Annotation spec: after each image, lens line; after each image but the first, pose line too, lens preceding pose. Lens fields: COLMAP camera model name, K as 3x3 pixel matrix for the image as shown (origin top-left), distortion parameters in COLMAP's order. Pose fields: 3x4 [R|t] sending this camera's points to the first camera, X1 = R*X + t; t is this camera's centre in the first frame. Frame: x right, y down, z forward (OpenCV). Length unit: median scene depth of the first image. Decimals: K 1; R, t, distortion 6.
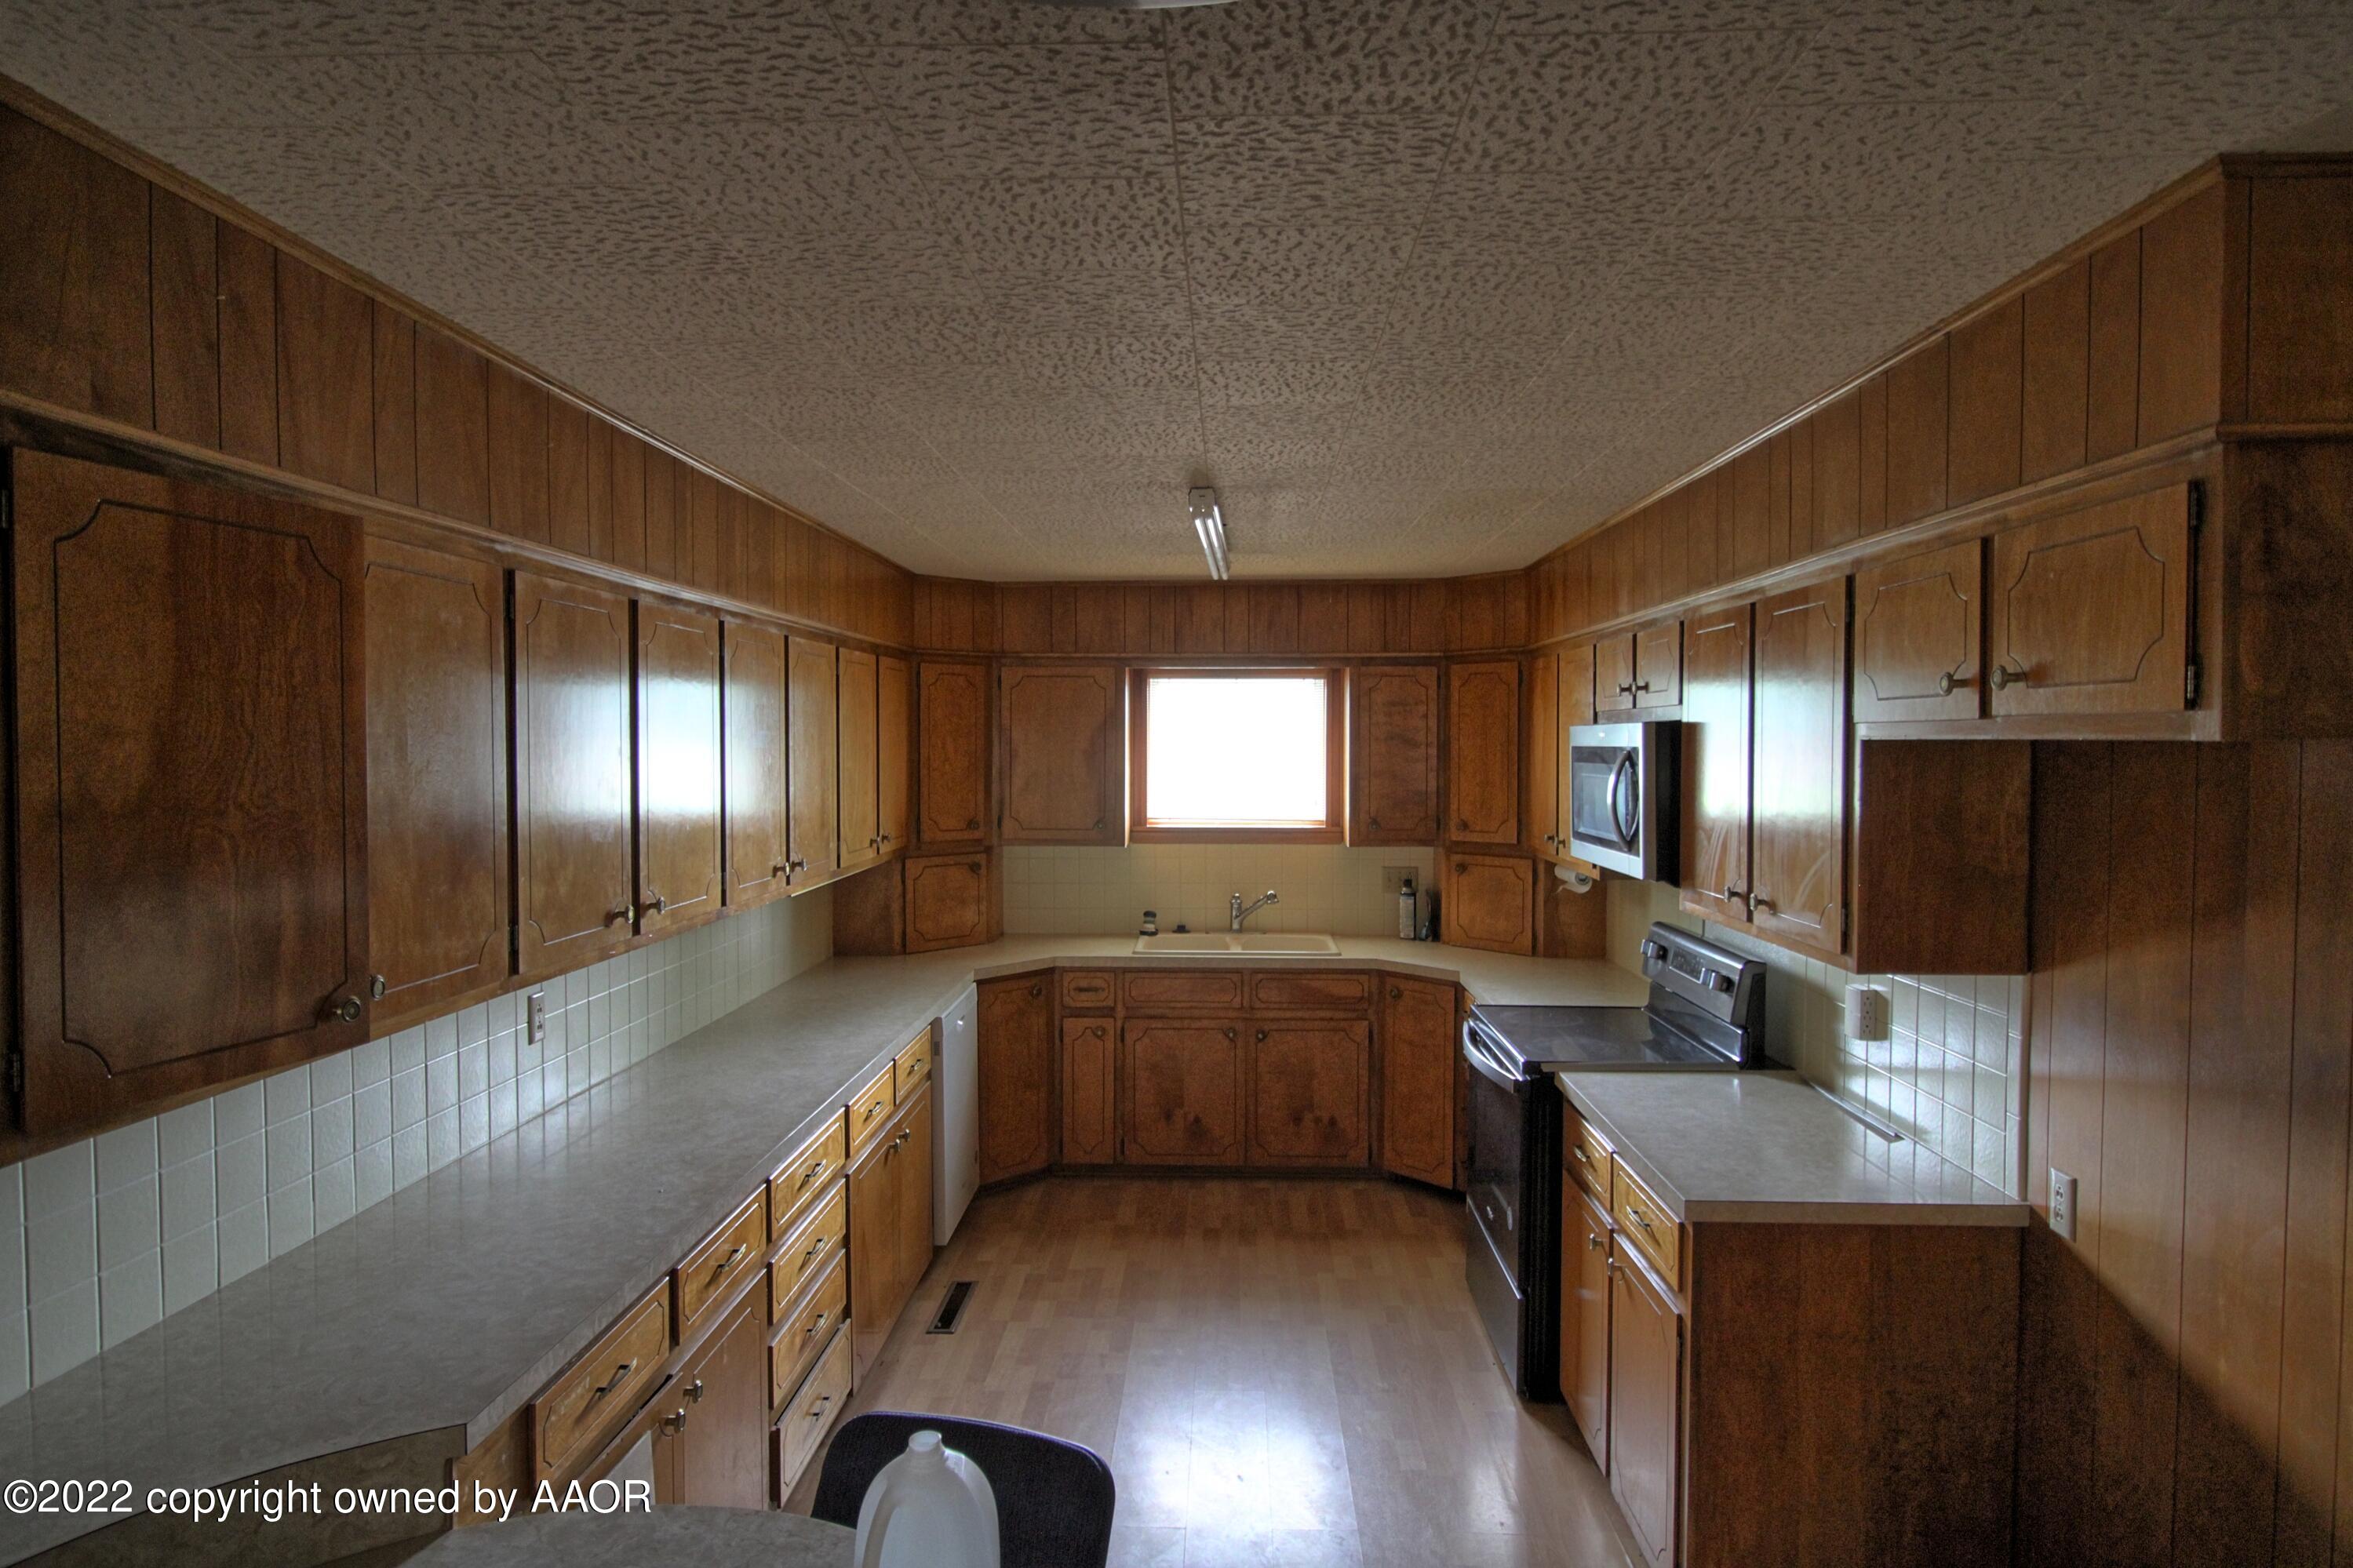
lens RADIAL K [[1358.8, 0, 1184.4], [0, 1358.8, 783.8], [0, 0, 1]] dist [-0.004105, -0.000635]
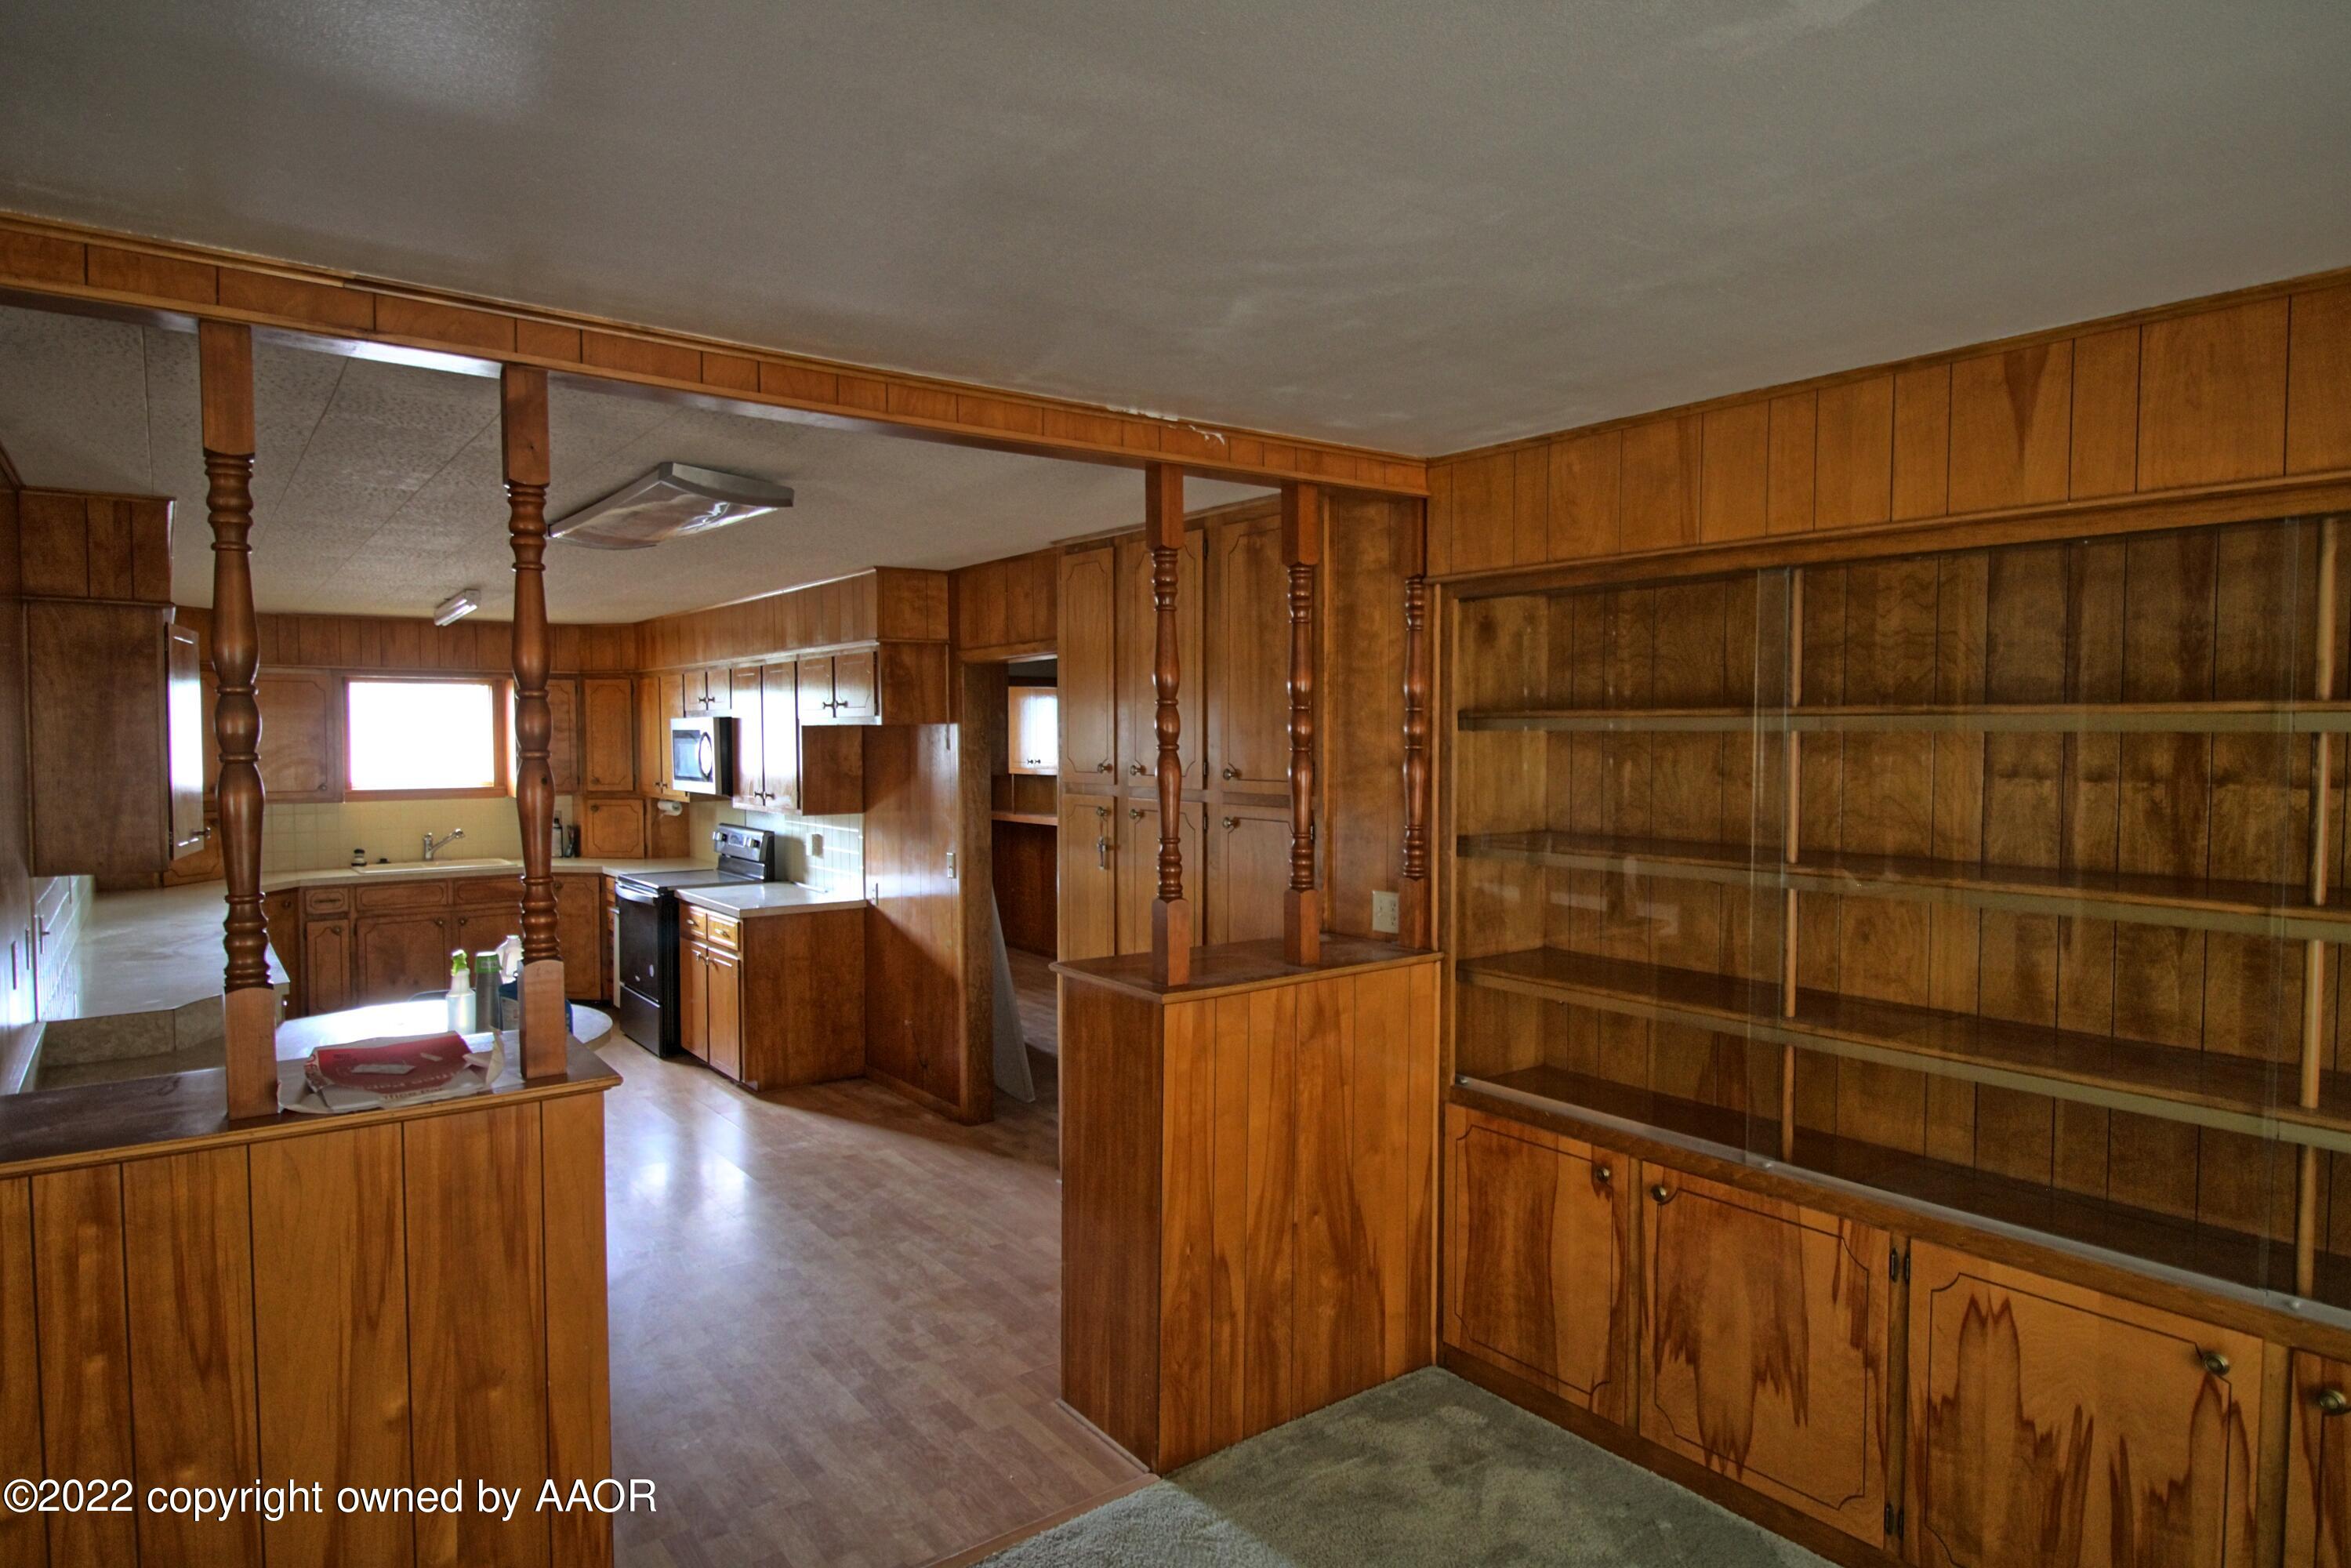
lens RADIAL K [[1357.9, 0, 1184.9], [0, 1357.9, 791.6], [0, 0, 1]] dist [-0.004105, -0.000635]
pose [[0.779284, -0.028915, 0.626004, -0.307067], [0.021027, 0.999579, 0.019996, 0.031693], [-0.626319, -0.002420, 0.779563, -0.815599]]
